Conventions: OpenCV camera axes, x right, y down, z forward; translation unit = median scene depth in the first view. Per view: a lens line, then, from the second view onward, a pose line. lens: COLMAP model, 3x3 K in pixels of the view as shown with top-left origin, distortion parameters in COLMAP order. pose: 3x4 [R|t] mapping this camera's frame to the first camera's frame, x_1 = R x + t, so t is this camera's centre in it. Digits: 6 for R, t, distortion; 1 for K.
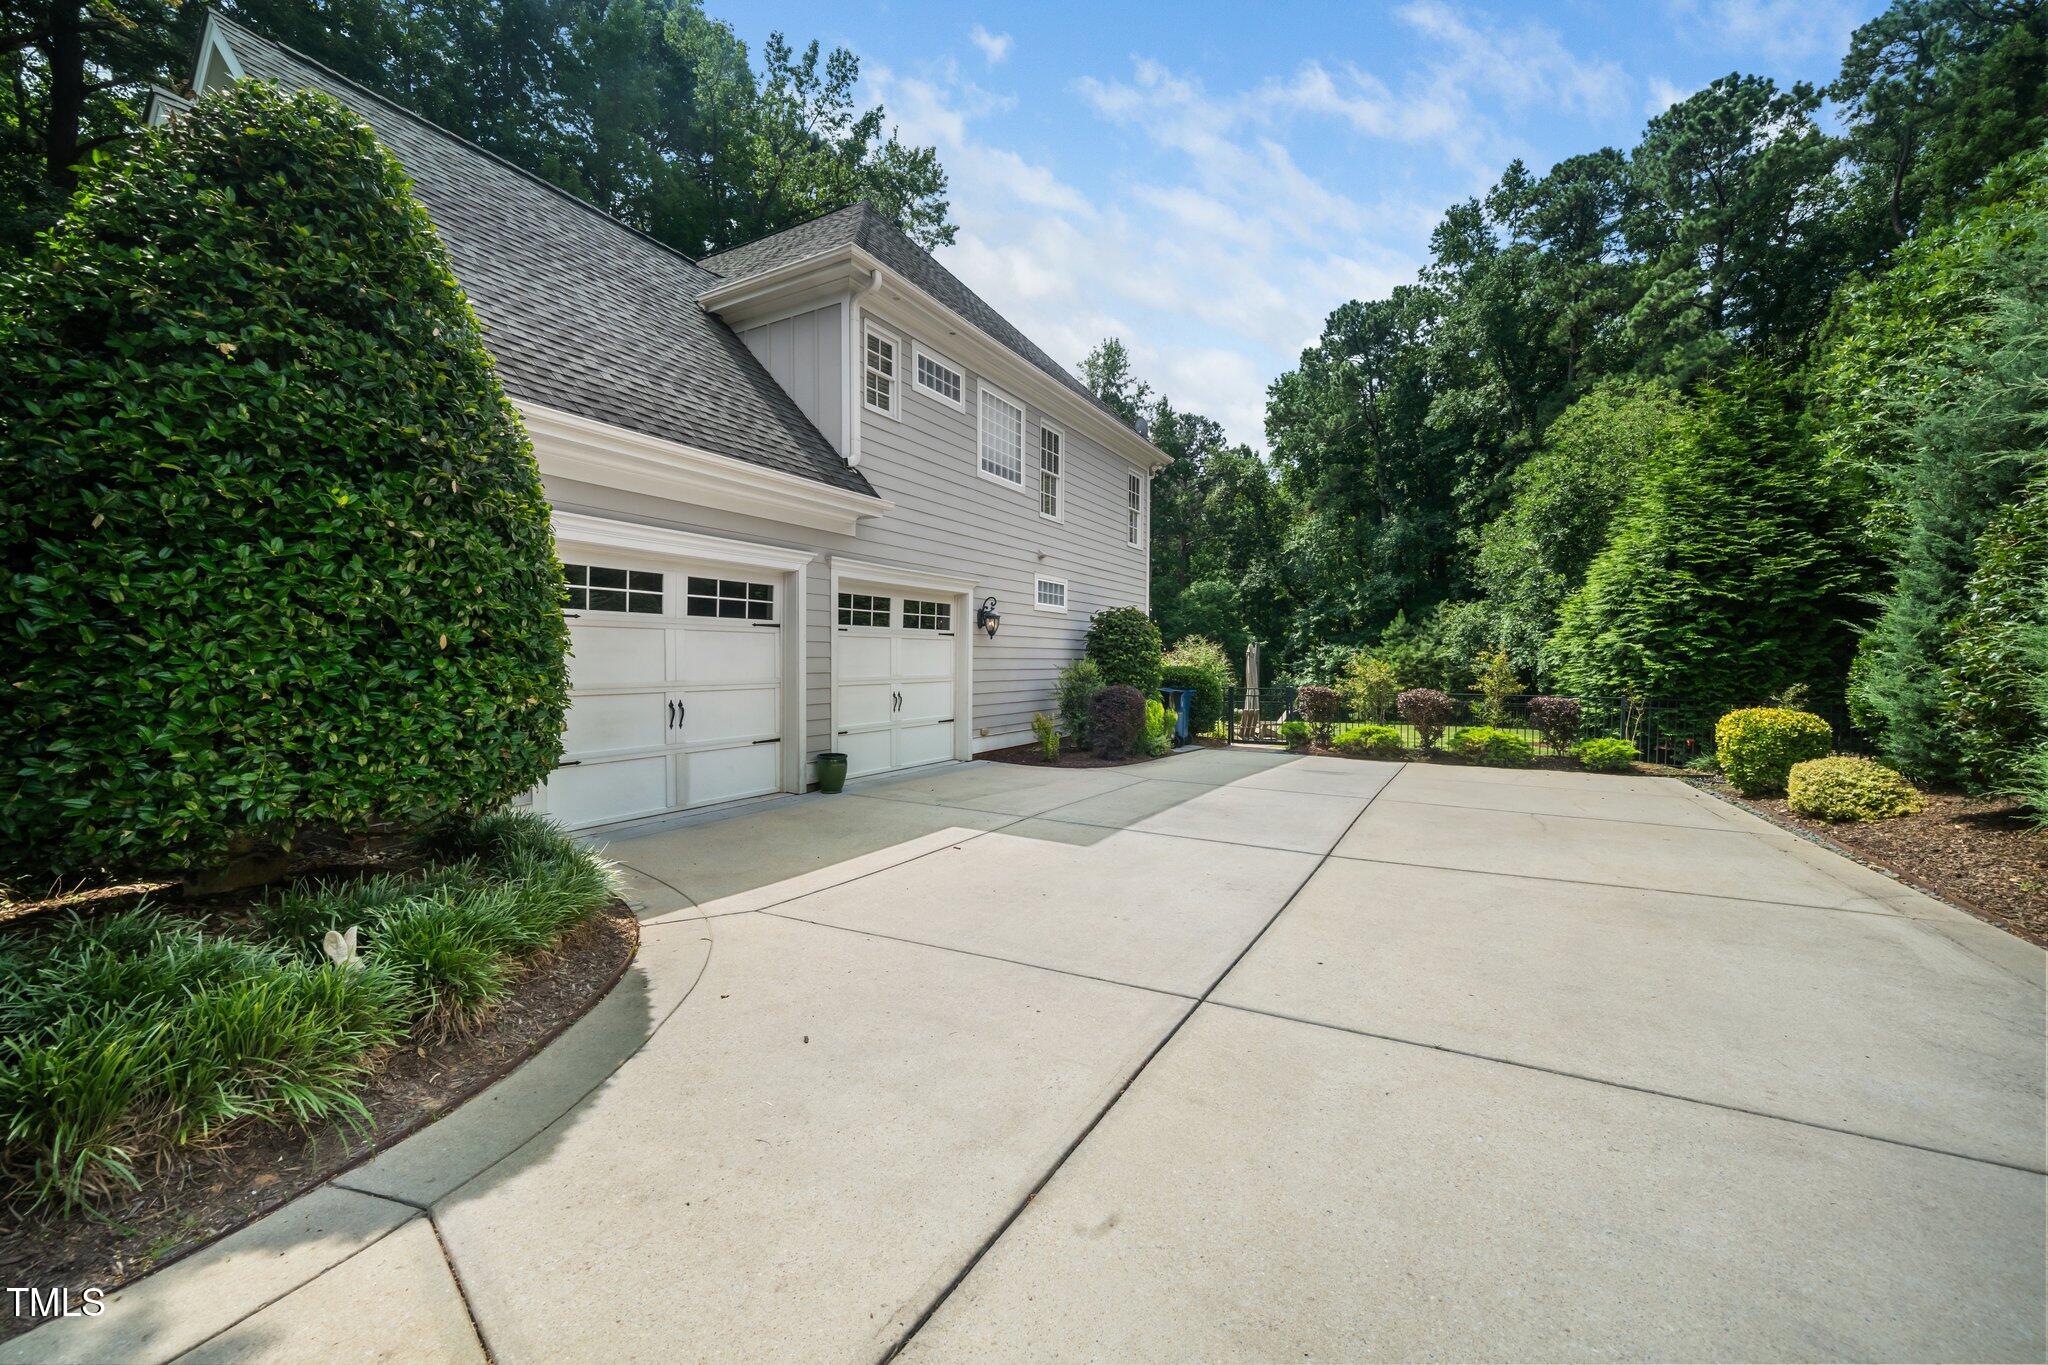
lens RADIAL K [[828.0, 0, 1018.7], [0, 828.0, 670.8], [0, 0, 1]] dist [0.001195, 0.000024]
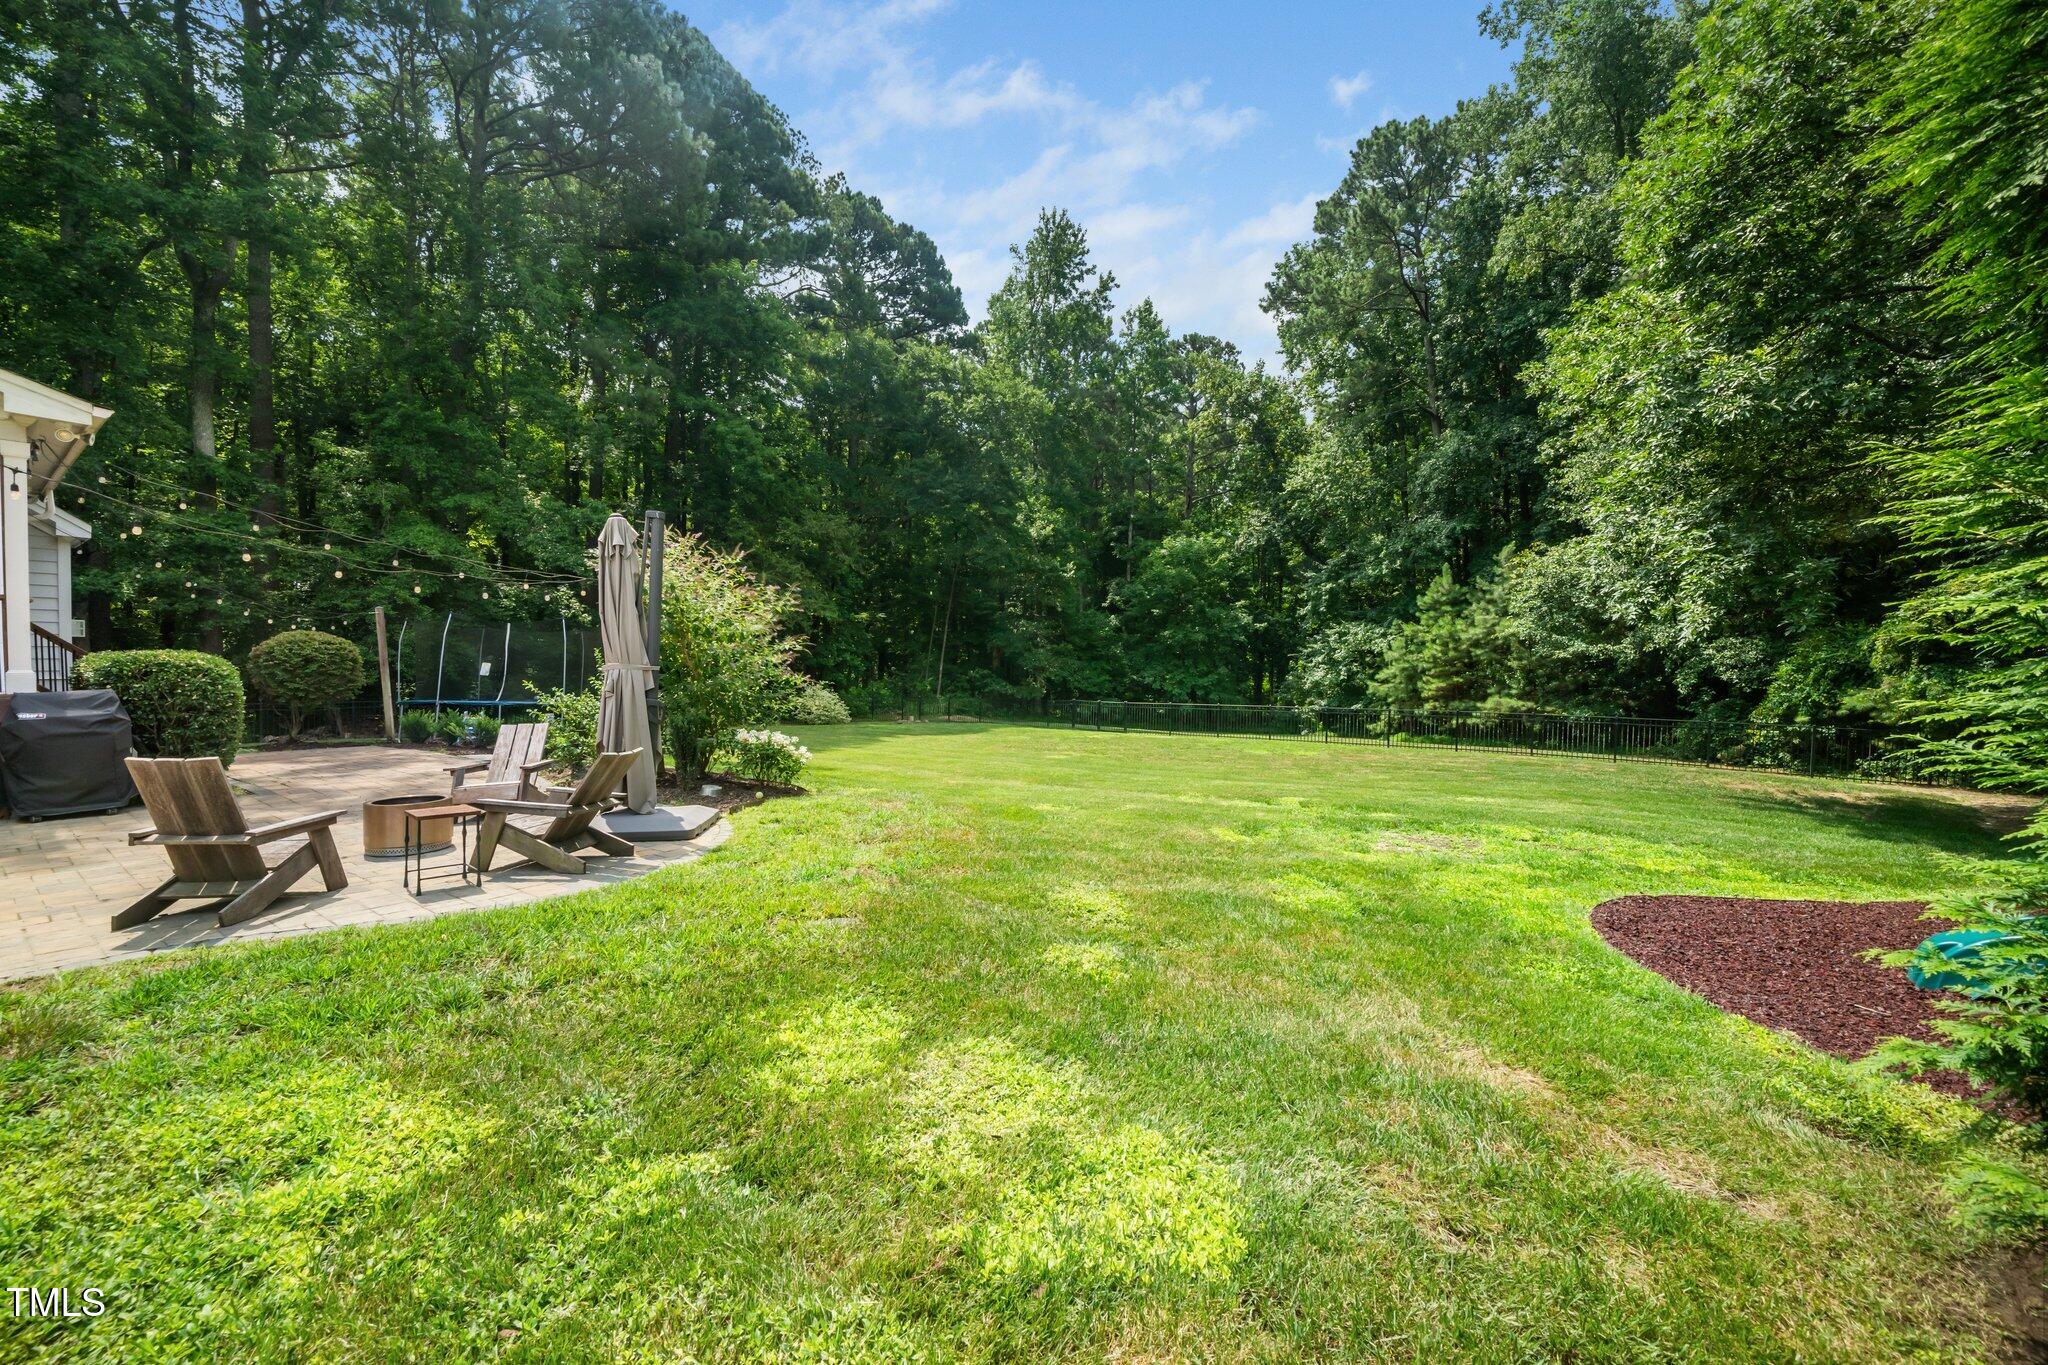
lens RADIAL K [[828.0, 0, 1027.5], [0, 828.0, 685.8], [0, 0, 1]] dist [0.001195, 0.000024]
pose [[0.994702, 0.006240, -0.102609, 0.186223], [-0.004877, 0.999897, 0.013523, 0.012054], [0.102682, -0.012951, 0.994630, 0.297232]]
